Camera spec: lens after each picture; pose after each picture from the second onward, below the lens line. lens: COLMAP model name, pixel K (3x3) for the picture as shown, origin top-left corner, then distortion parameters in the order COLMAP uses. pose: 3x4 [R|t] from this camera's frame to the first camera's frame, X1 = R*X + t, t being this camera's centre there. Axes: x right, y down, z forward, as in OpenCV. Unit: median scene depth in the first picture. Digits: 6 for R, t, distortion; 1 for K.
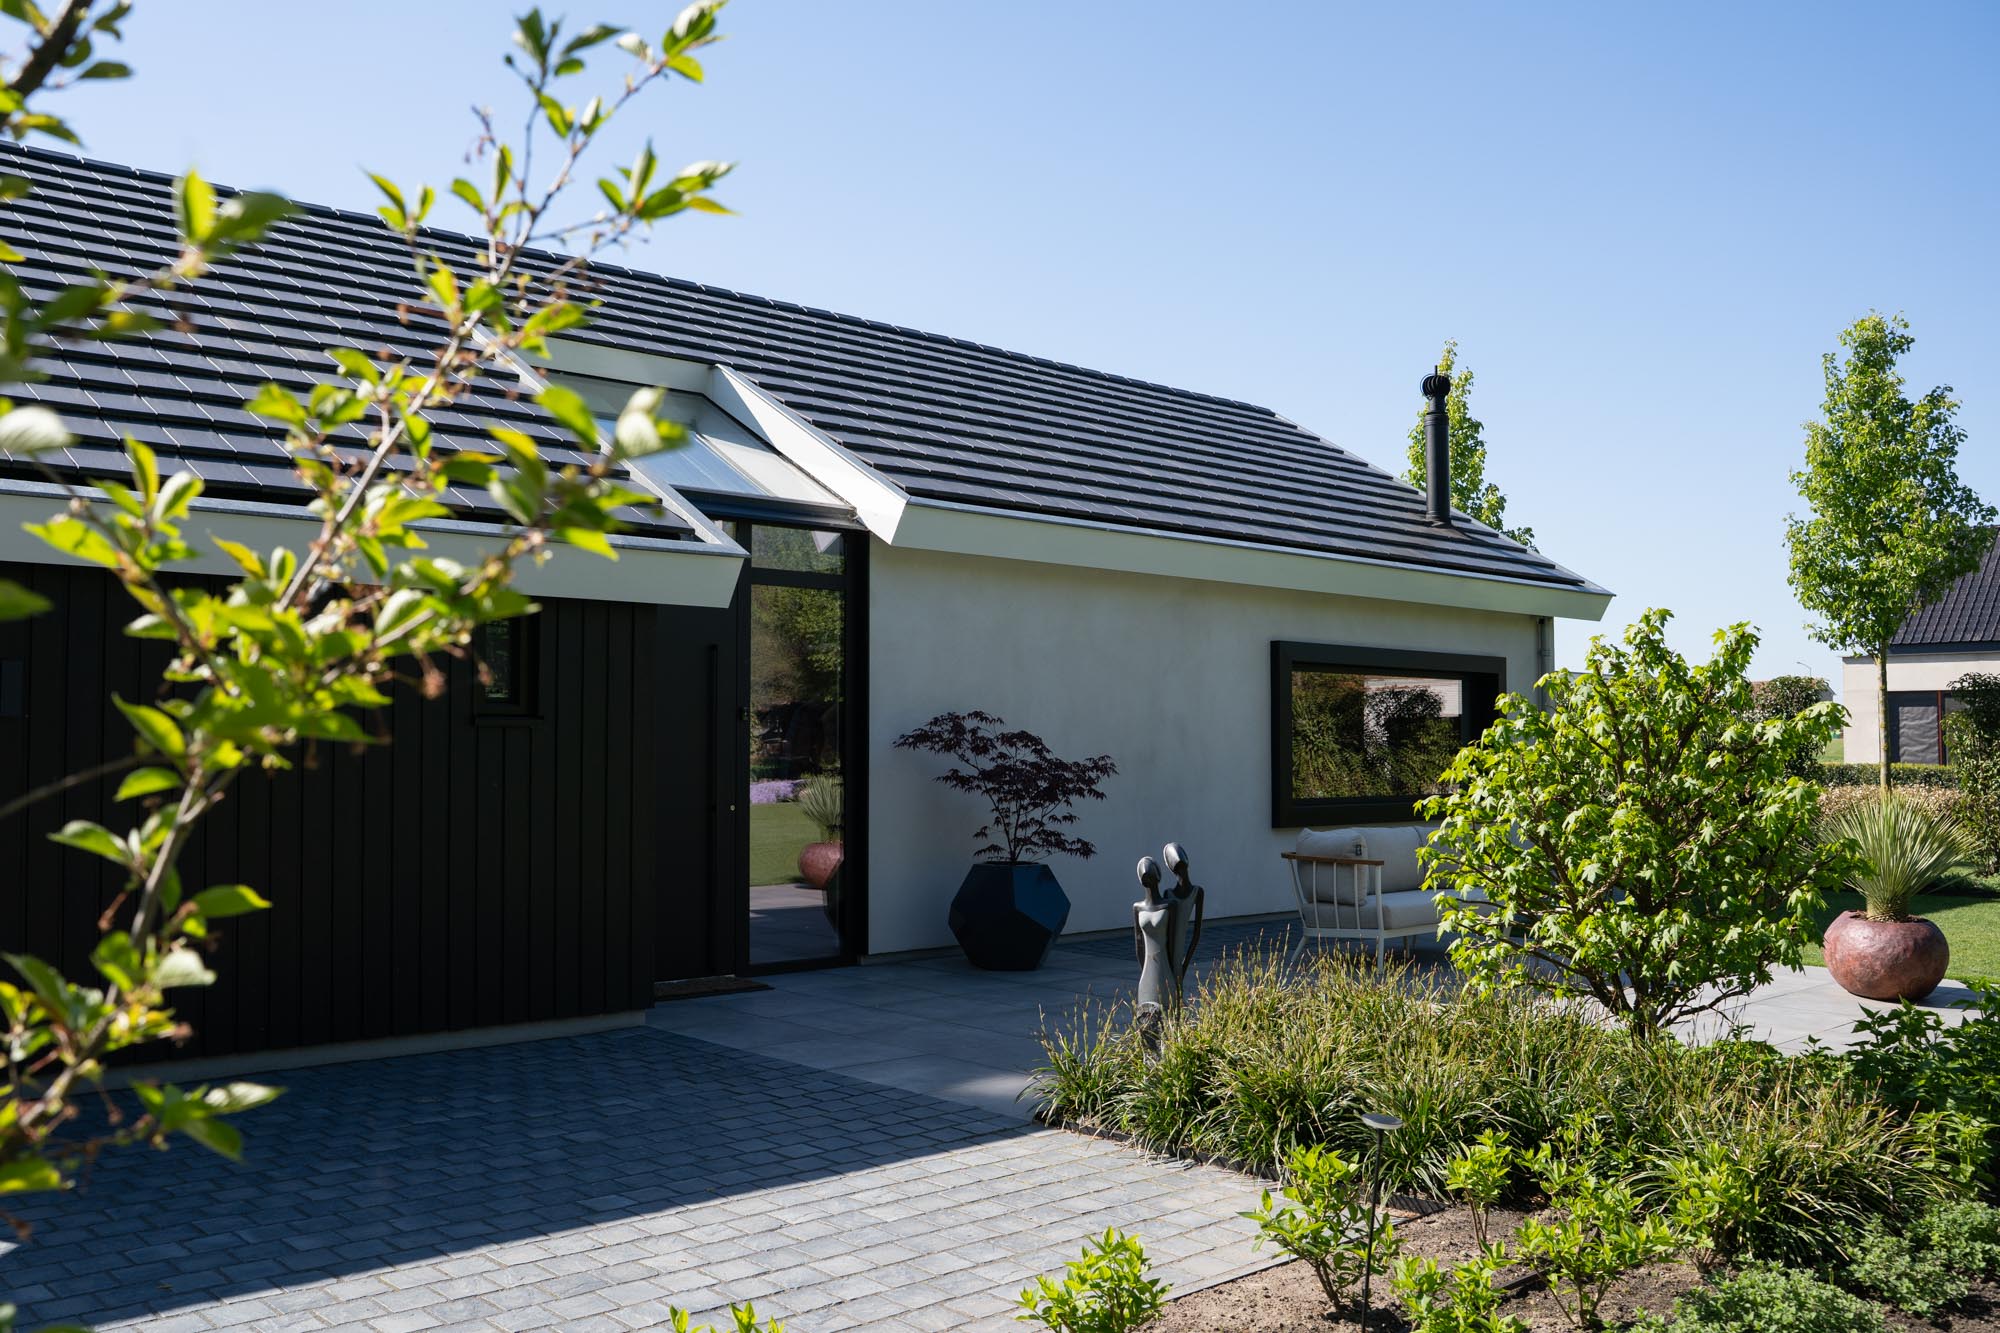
lens RADIAL K [[1811.3, 0, 874.9], [0, 1811.3, 668.9], [0, 0, 1]] dist [-0.070436, -0.000364]
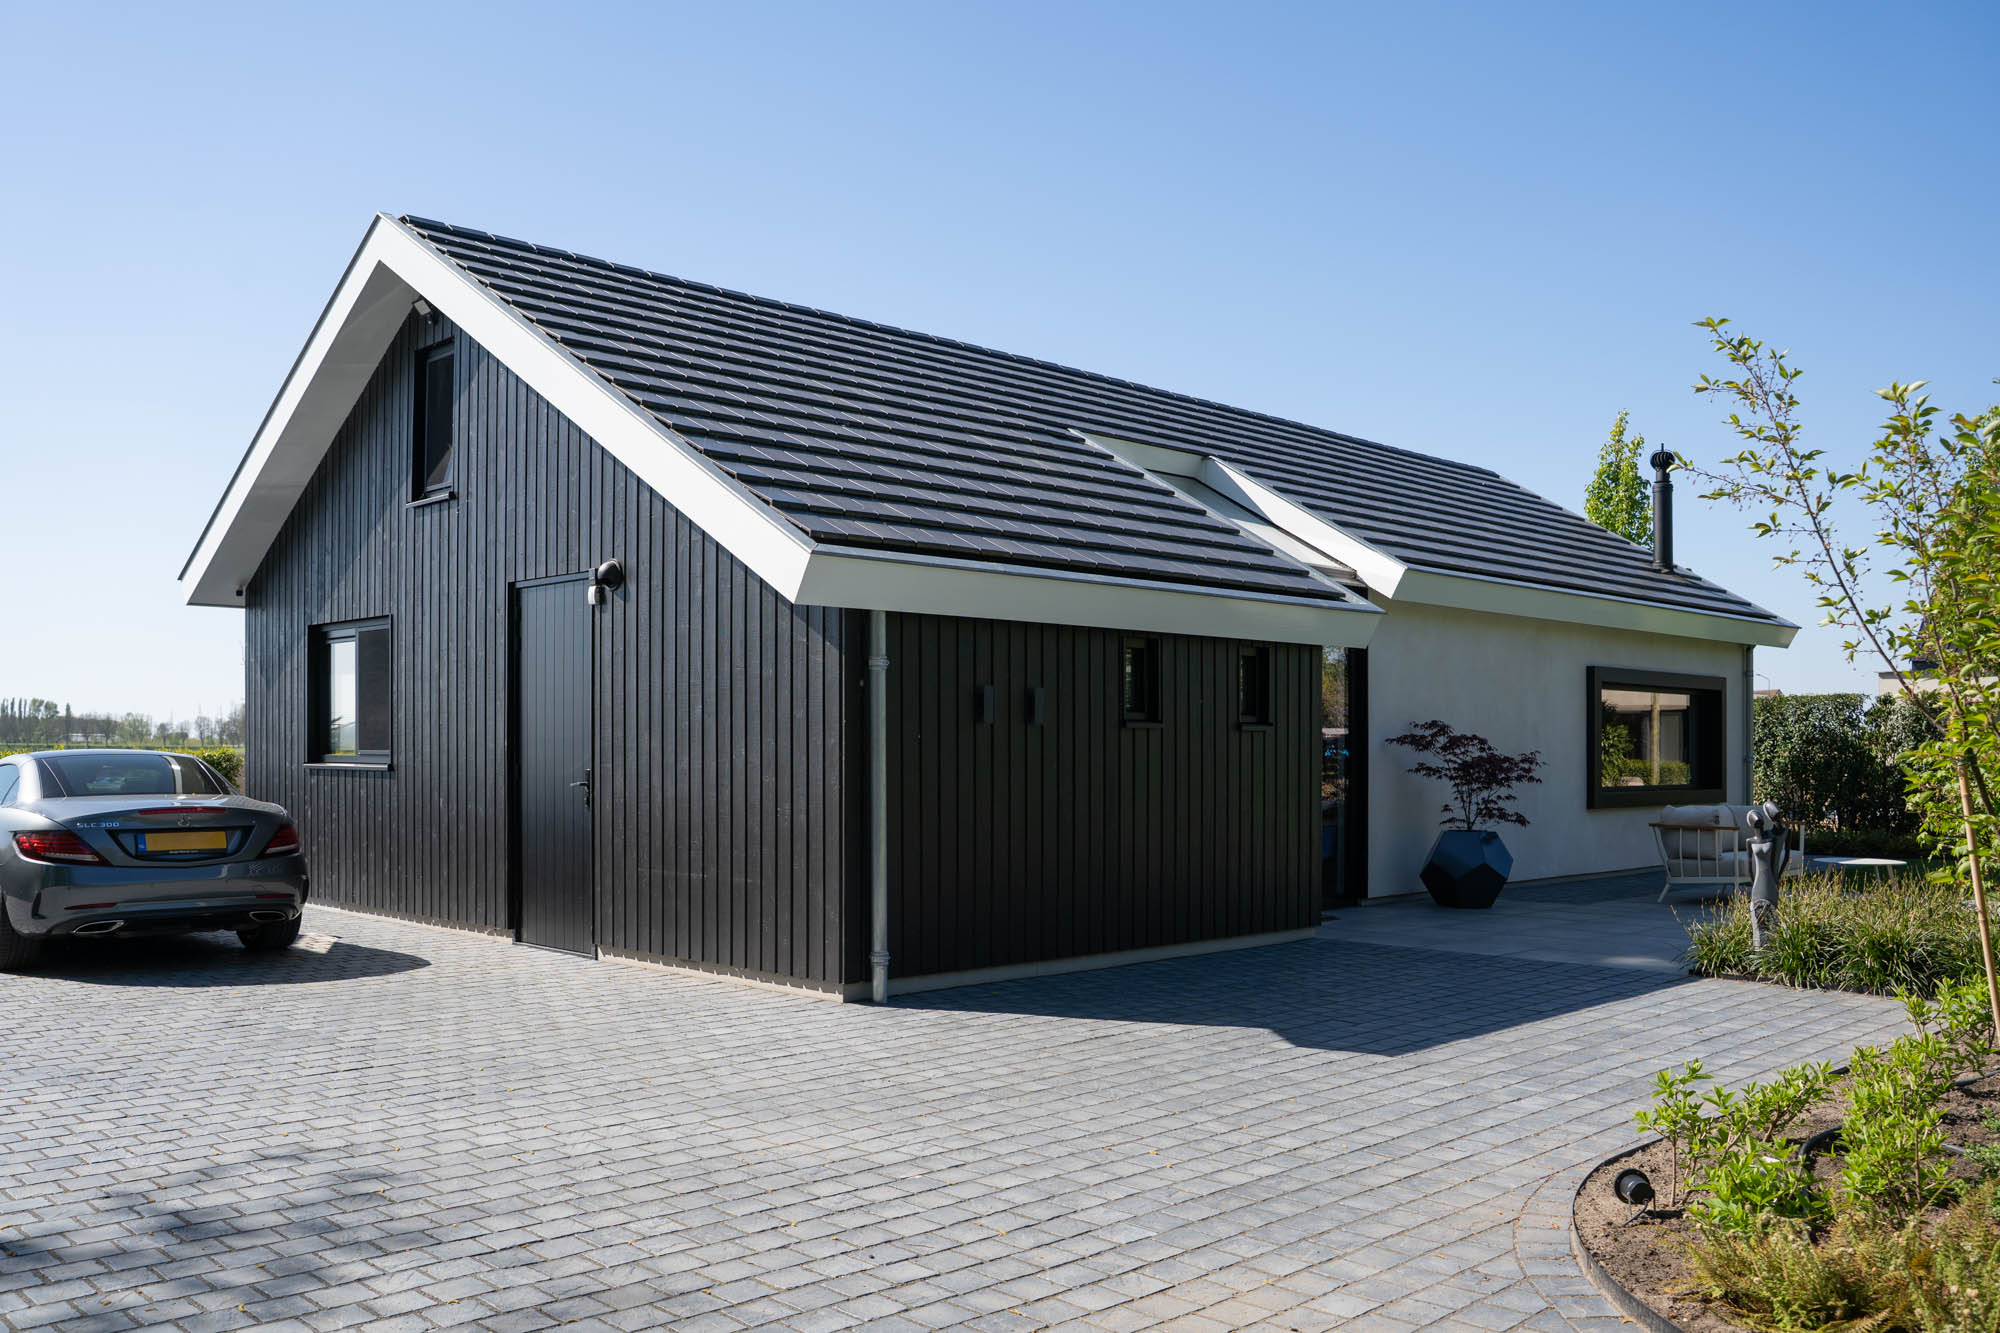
lens RADIAL K [[1787.6, 0, 998.0], [0, 1787.6, 690.9], [0, 0, 1]] dist [-0.014586, -0.001259]
pose [[0.996542, 0.000510, 0.083083, -0.388843], [-0.001123, 0.999972, 0.007331, -0.008045], [-0.083077, -0.007399, 0.996516, -0.315332]]
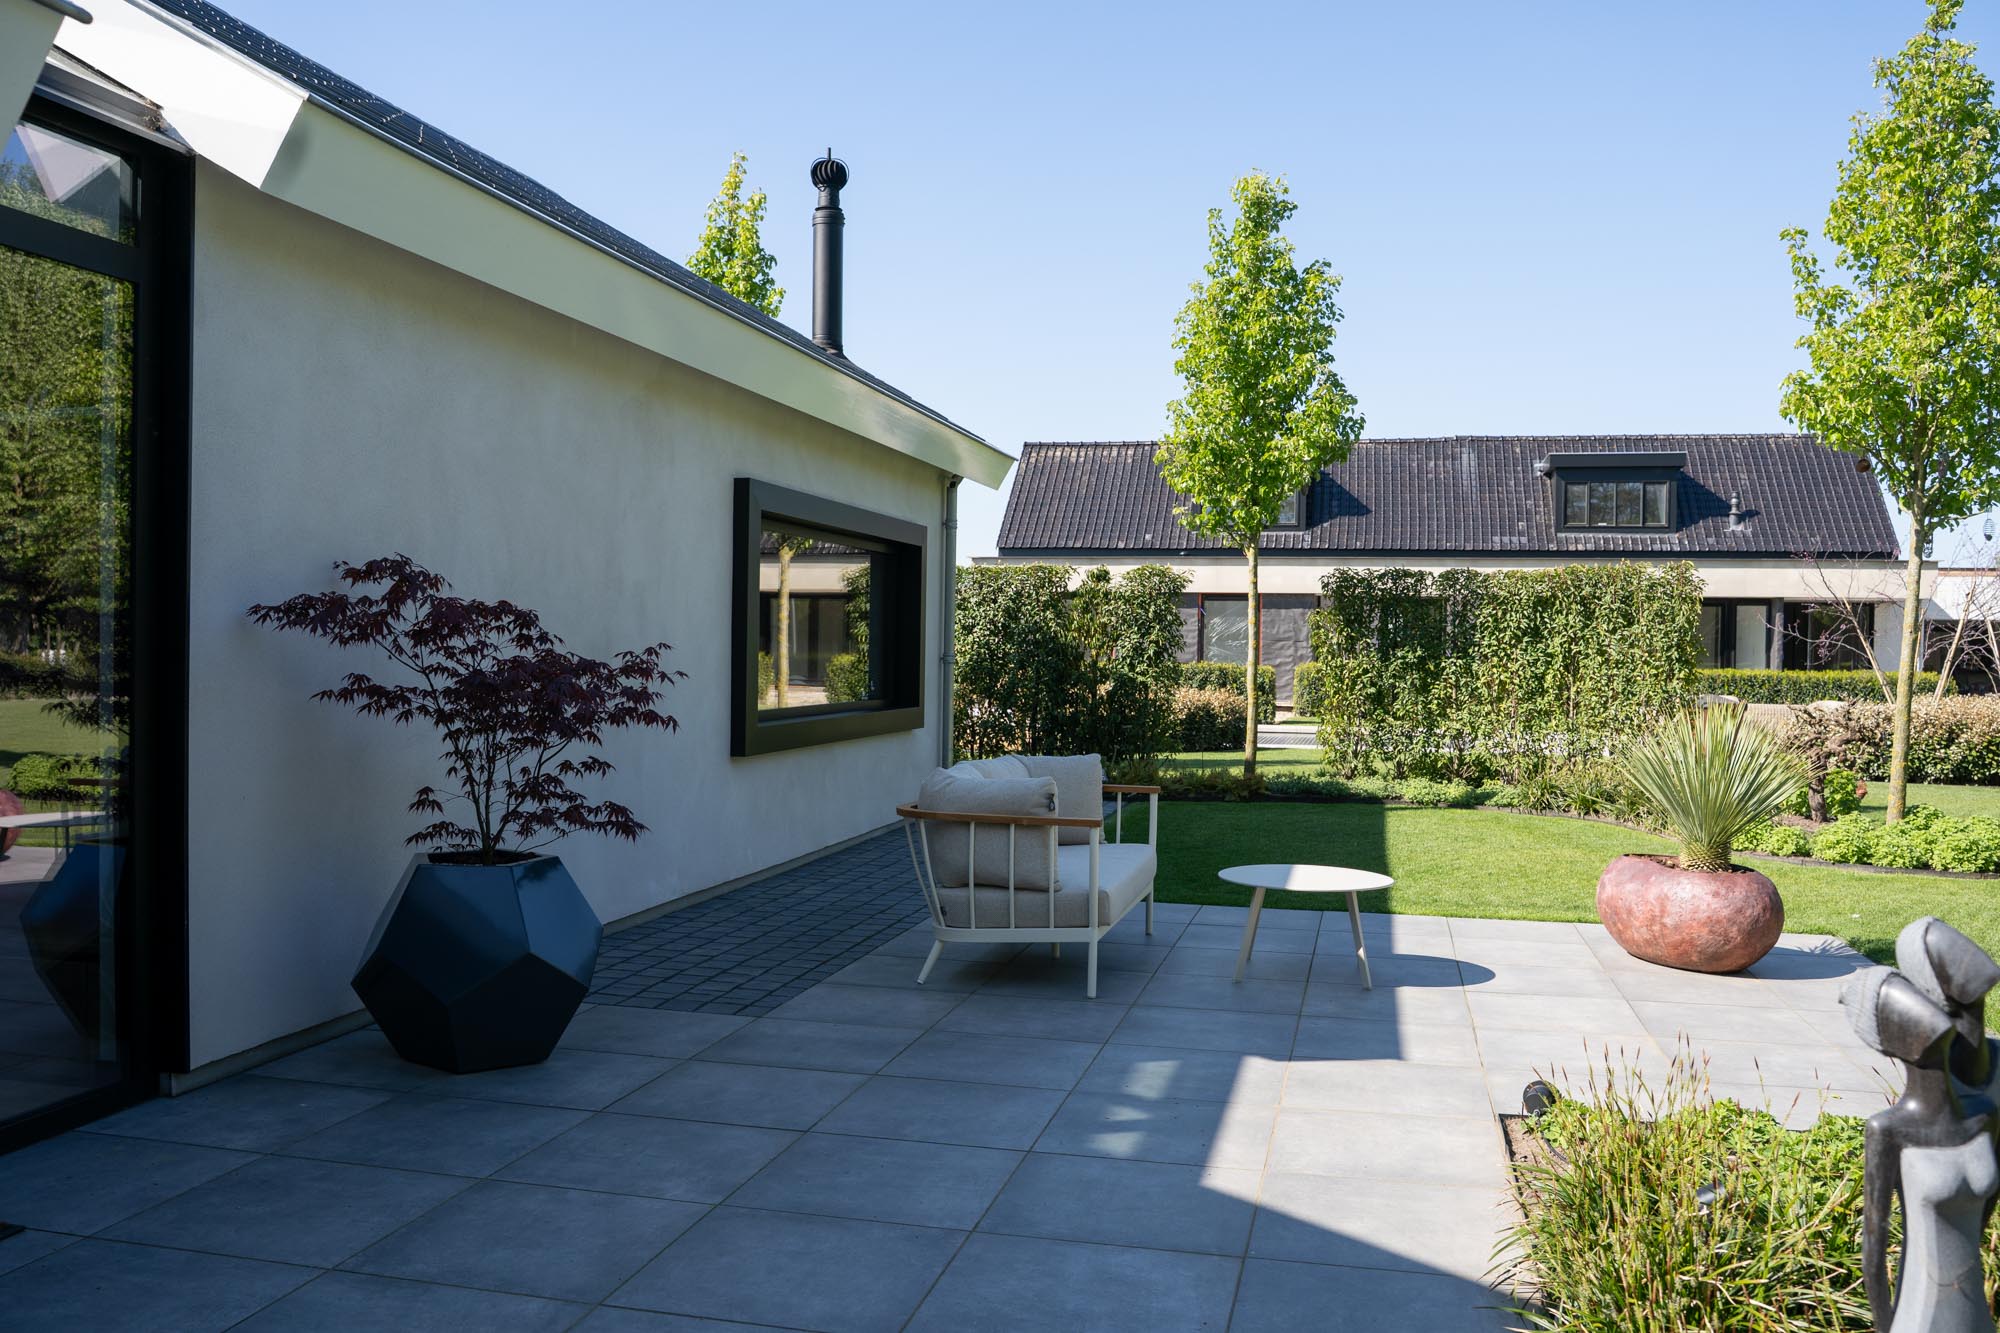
lens RADIAL K [[1743.8, 0, 1082.8], [0, 1743.8, 669.9], [0, 0, 1]] dist [-0.070390, 0.010153]
pose [[0.791536, -0.004007, 0.611109, -0.088625], [-0.031881, 0.998346, 0.047840, 0.025402], [-0.610290, -0.057350, 0.790099, 0.508148]]
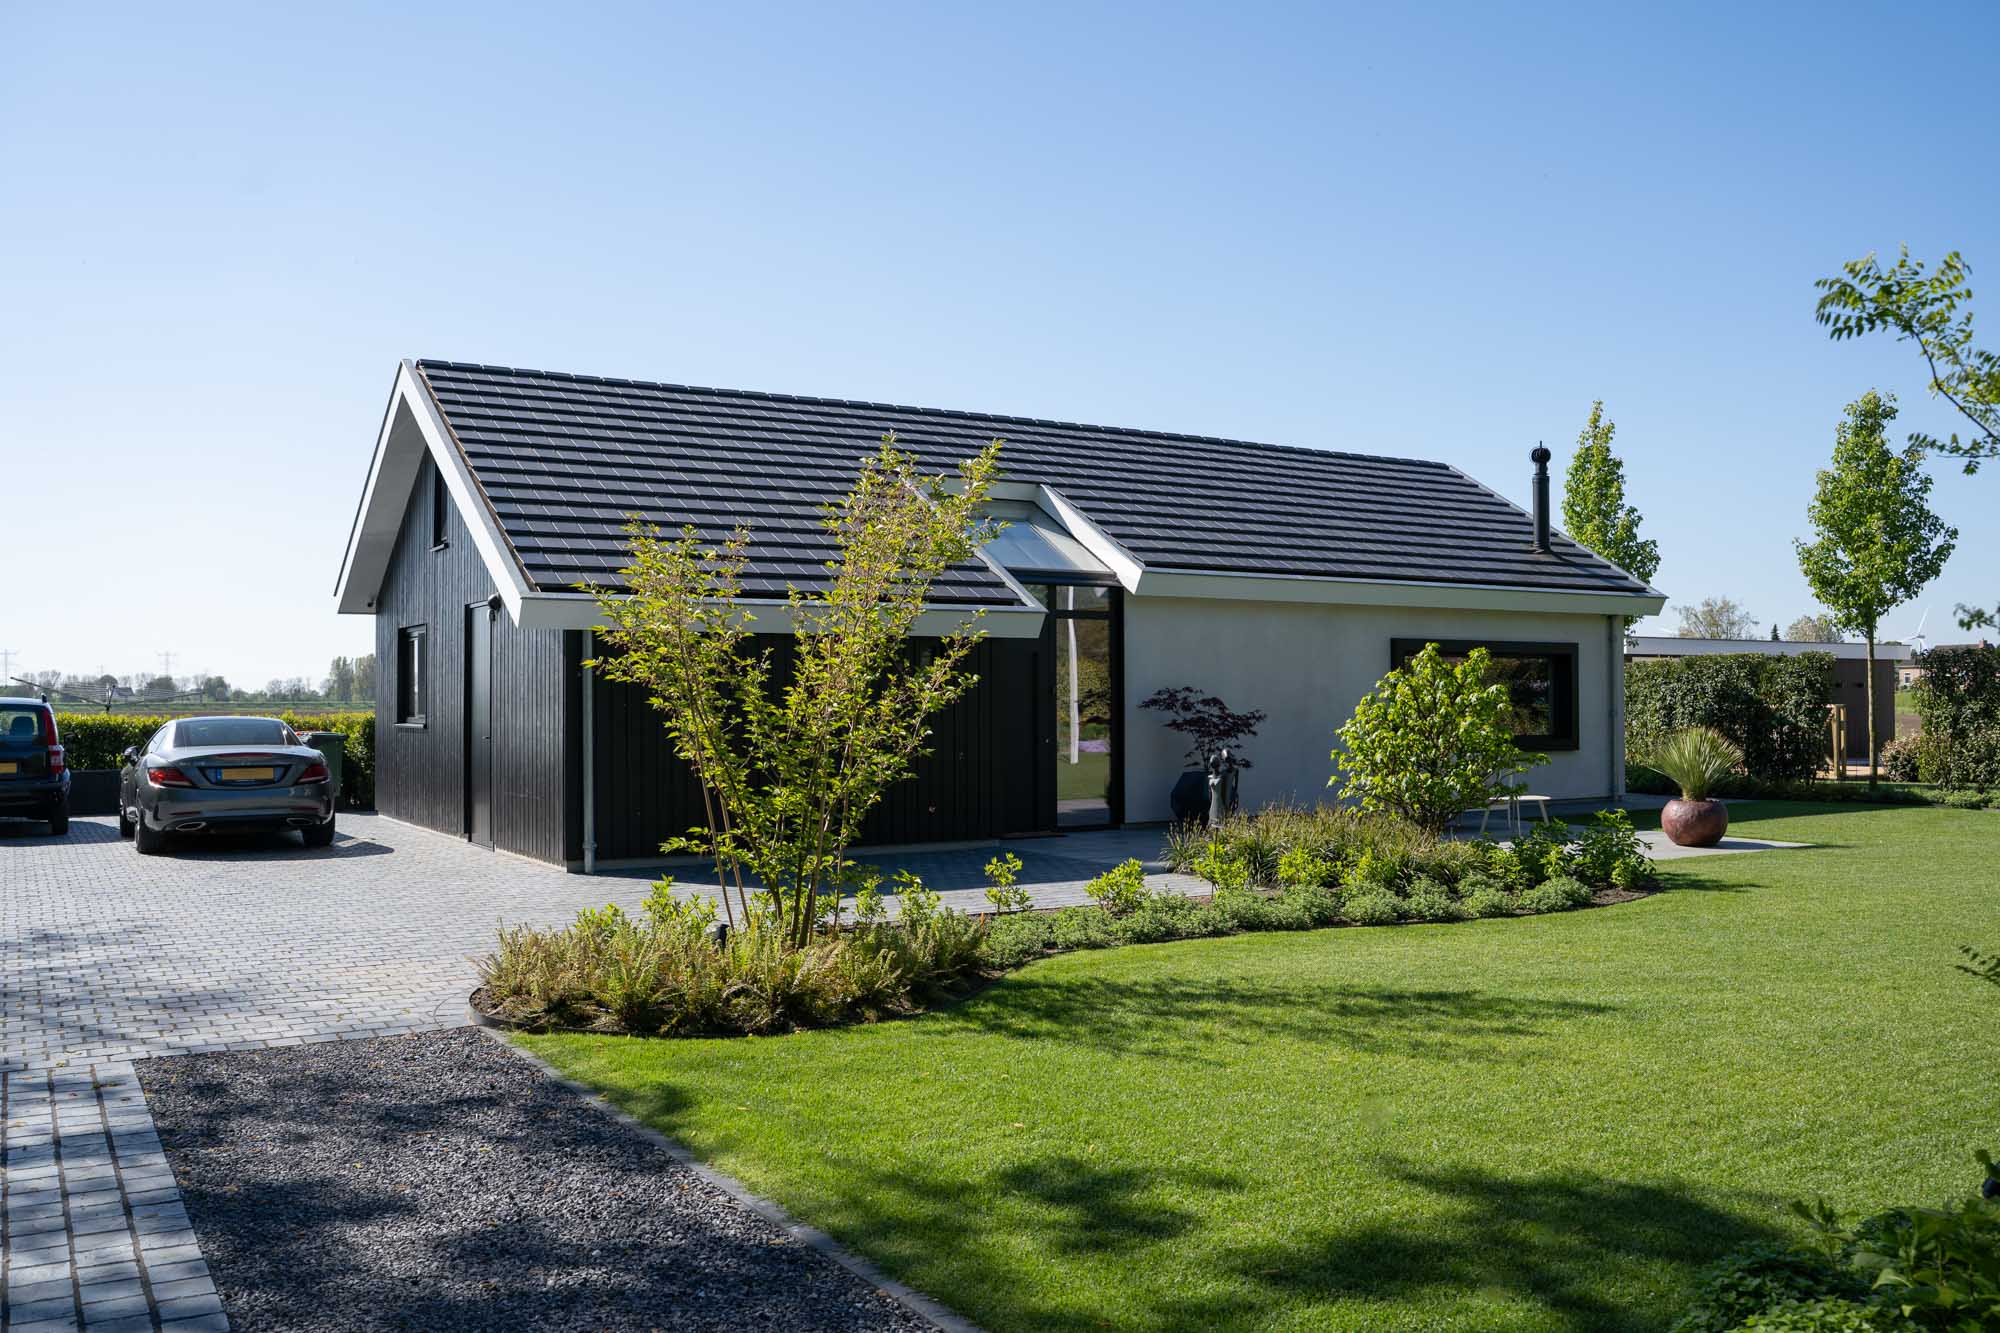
lens RADIAL K [[1787.6, 0, 998.0], [0, 1787.6, 690.9], [0, 0, 1]] dist [-0.014586, -0.001259]
pose [[0.989981, -0.010216, -0.140828, 0.121103], [0.015072, 0.999327, 0.033457, -0.033905], [0.140391, -0.035244, 0.989469, -0.762899]]
